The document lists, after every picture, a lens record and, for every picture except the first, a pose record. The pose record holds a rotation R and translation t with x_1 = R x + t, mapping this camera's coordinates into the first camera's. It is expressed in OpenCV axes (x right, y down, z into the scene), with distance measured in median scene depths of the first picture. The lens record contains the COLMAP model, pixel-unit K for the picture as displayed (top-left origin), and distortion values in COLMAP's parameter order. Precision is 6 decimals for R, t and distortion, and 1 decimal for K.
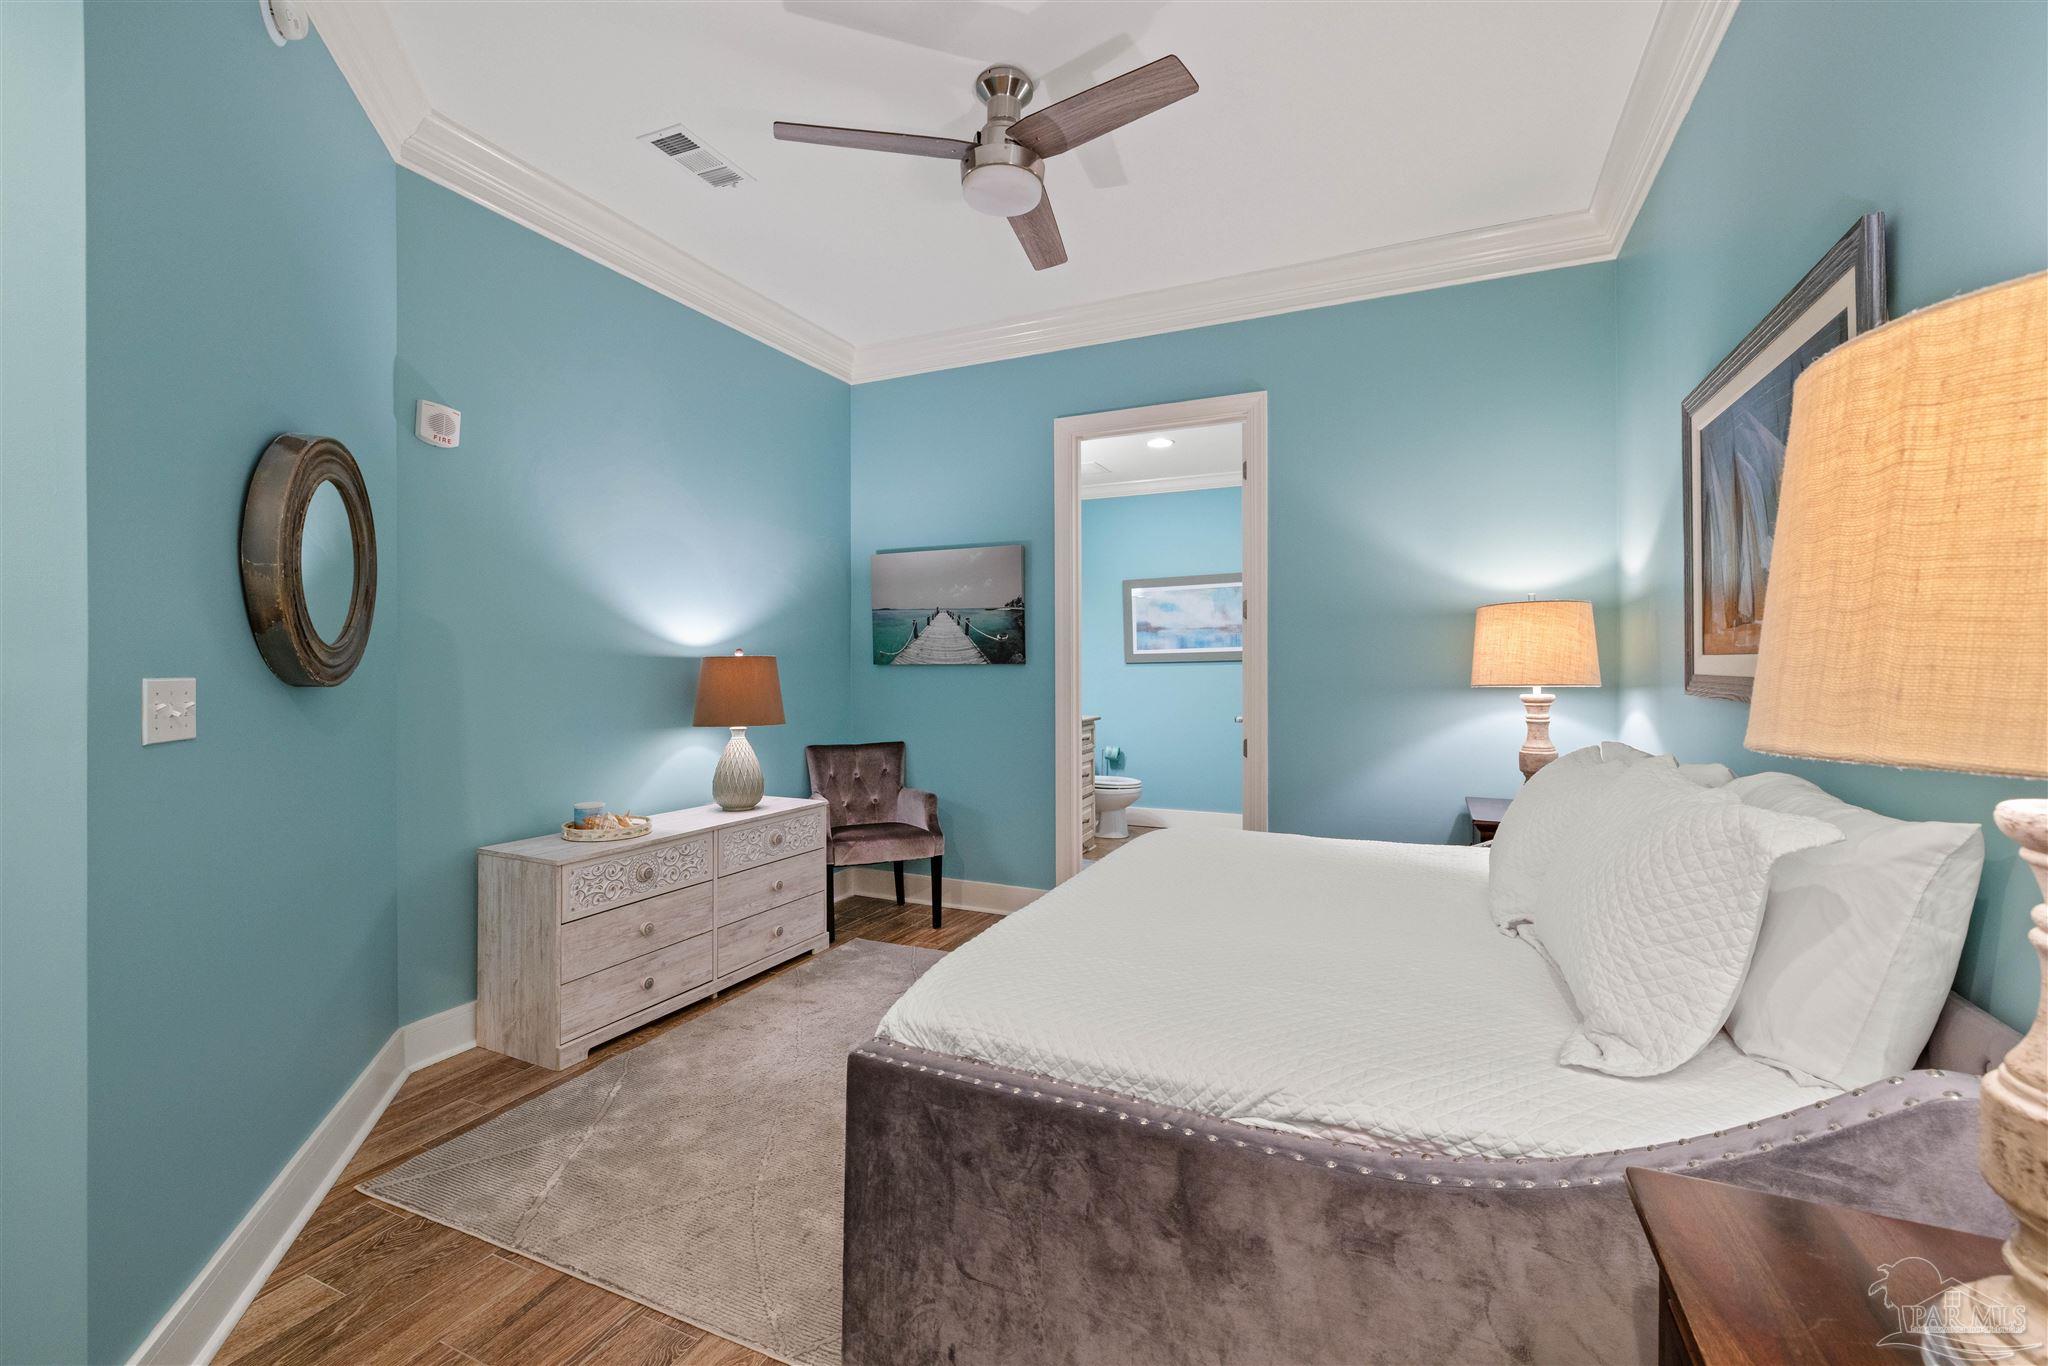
lens RADIAL K [[864.0, 0, 1027.9], [0, 864.0, 665.5], [0, 0, 1]] dist [-0.009799, -0.000609]
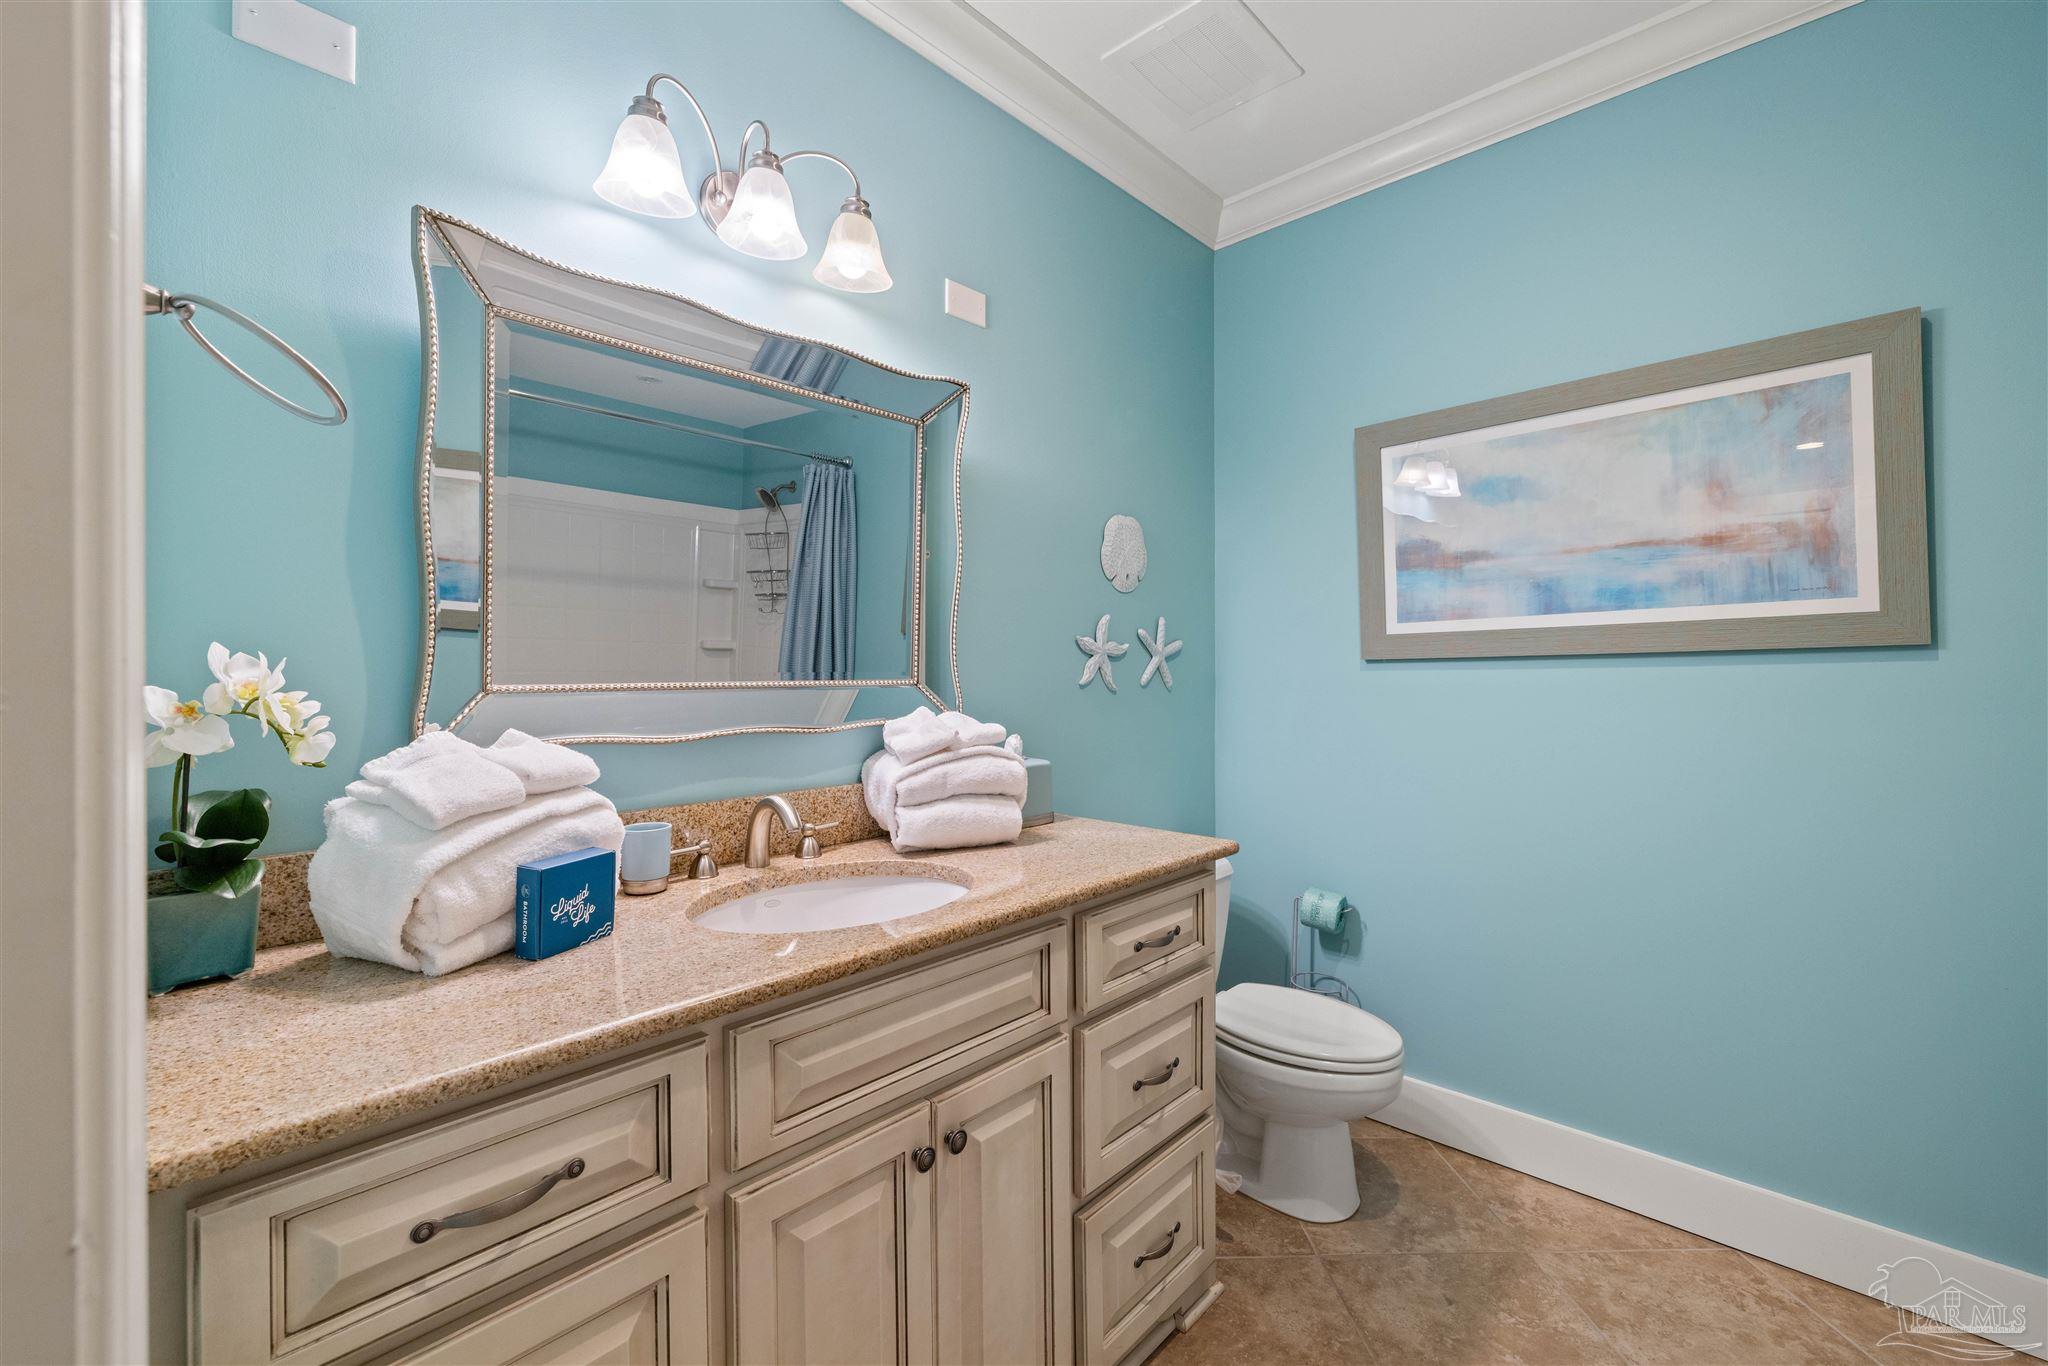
lens RADIAL K [[864.0, 0, 1045.7], [0, 864.0, 652.5], [0, 0, 1]] dist [-0.009799, -0.000609]
pose [[0.952520, 0.004791, -0.304440, 0.098281], [-0.008630, 0.999899, -0.011269, -0.000821], [0.304355, 0.013361, 0.952465, 0.635153]]
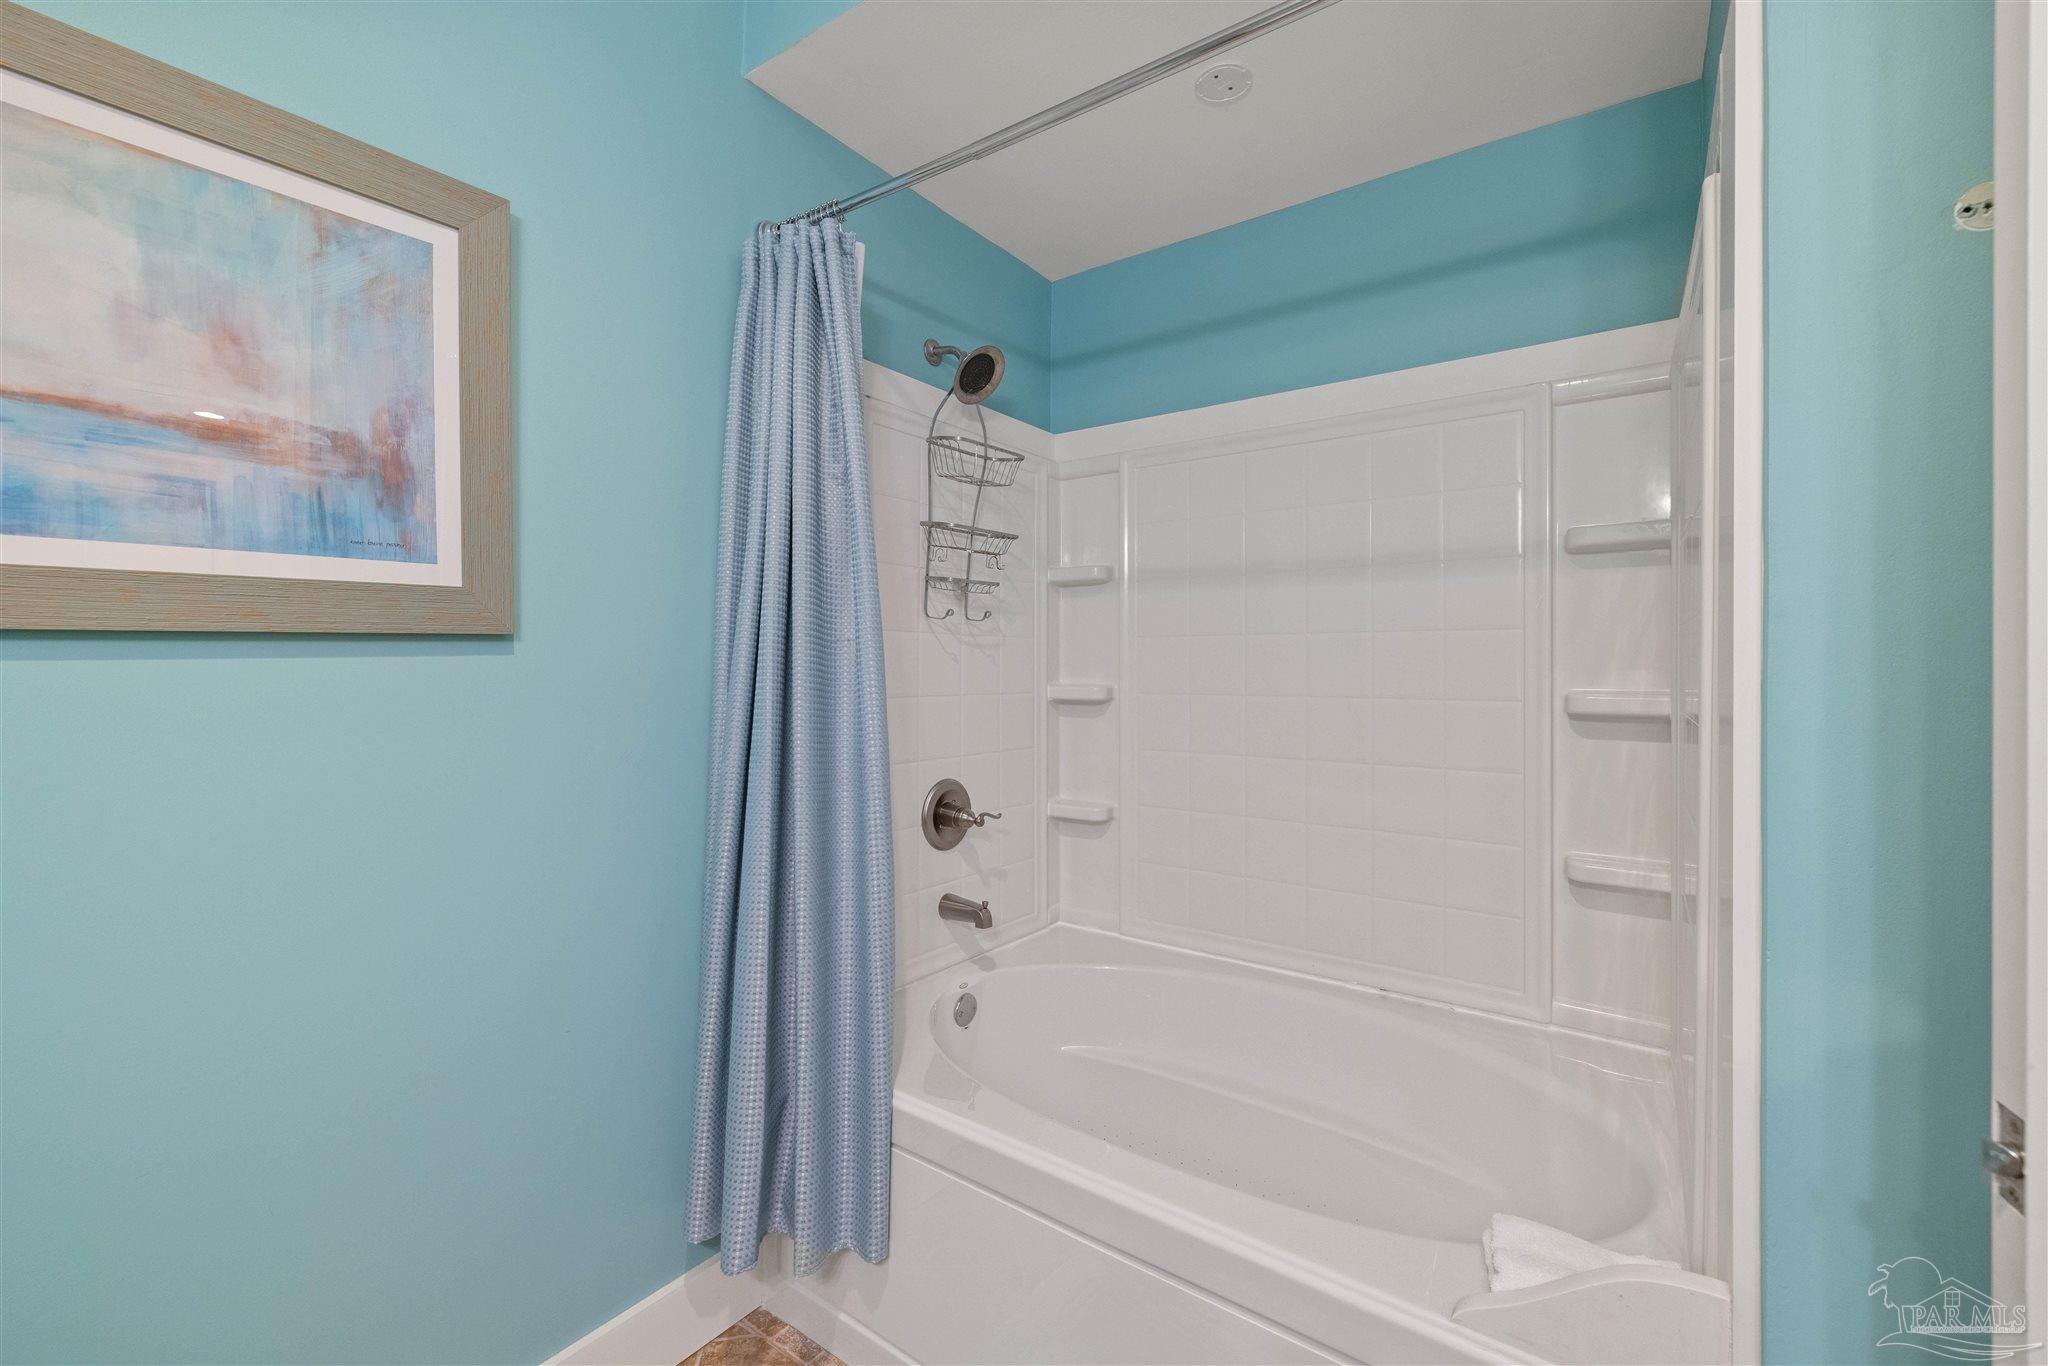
lens RADIAL K [[864.0, 0, 1021.4], [0, 864.0, 674.6], [0, 0, 1]] dist [-0.009799, -0.000609]
pose [[0.189494, 0.004577, 0.981871, 0.095876], [-0.009168, 0.999954, -0.002892, 0.000369], [-0.981839, -0.008454, 0.189527, 0.790830]]
